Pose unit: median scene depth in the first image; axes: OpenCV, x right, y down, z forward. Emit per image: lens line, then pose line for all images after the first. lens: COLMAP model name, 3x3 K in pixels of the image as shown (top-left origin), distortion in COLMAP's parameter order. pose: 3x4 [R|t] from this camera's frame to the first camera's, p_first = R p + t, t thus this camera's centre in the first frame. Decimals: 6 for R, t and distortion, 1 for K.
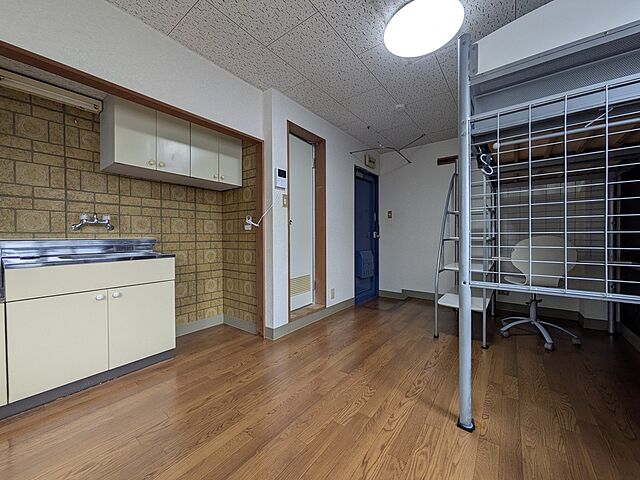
lens RADIAL K [[253.8, 0, 320.0], [0, 253.8, 240.0], [0, 0, 1]] dist [-0.004112, 0.004189]
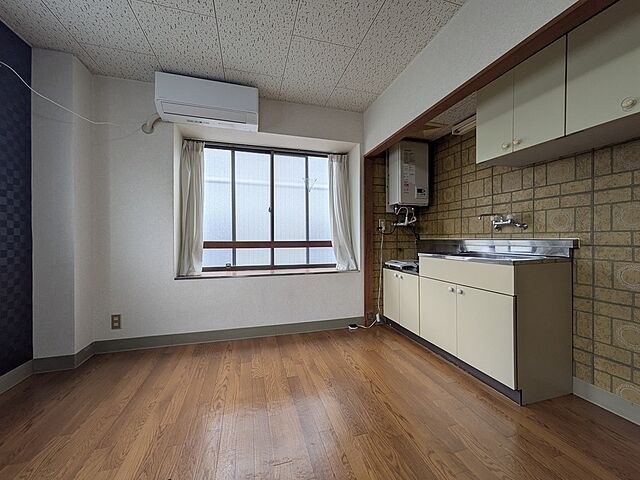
lens RADIAL K [[253.8, 0, 320.0], [0, 253.8, 240.0], [0, 0, 1]] dist [-0.004112, 0.004189]
pose [[-0.599440, 0.011610, -0.800335, 0.314908], [-0.005296, 0.999815, 0.018471, -0.013958], [0.800402, 0.015311, -0.599268, 0.914328]]
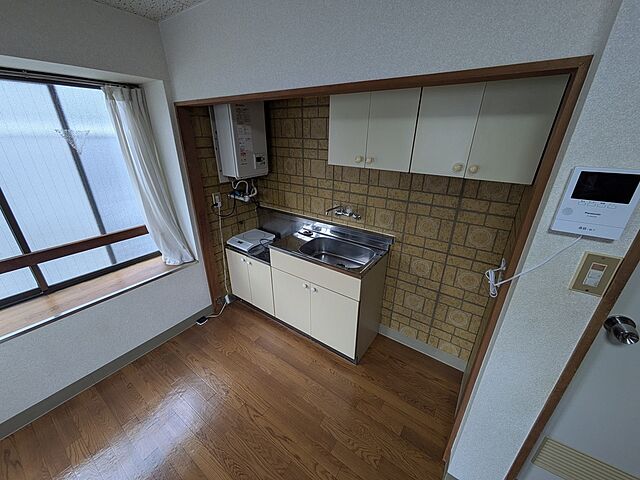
lens RADIAL K [[253.8, 0, 320.0], [0, 253.8, 240.0], [0, 0, 1]] dist [-0.004112, 0.004189]
pose [[0.037946, 0.396720, -0.917155, 0.119714], [-0.024553, 0.917909, 0.396030, -0.344878], [0.998978, 0.007491, 0.044571, 0.765703]]
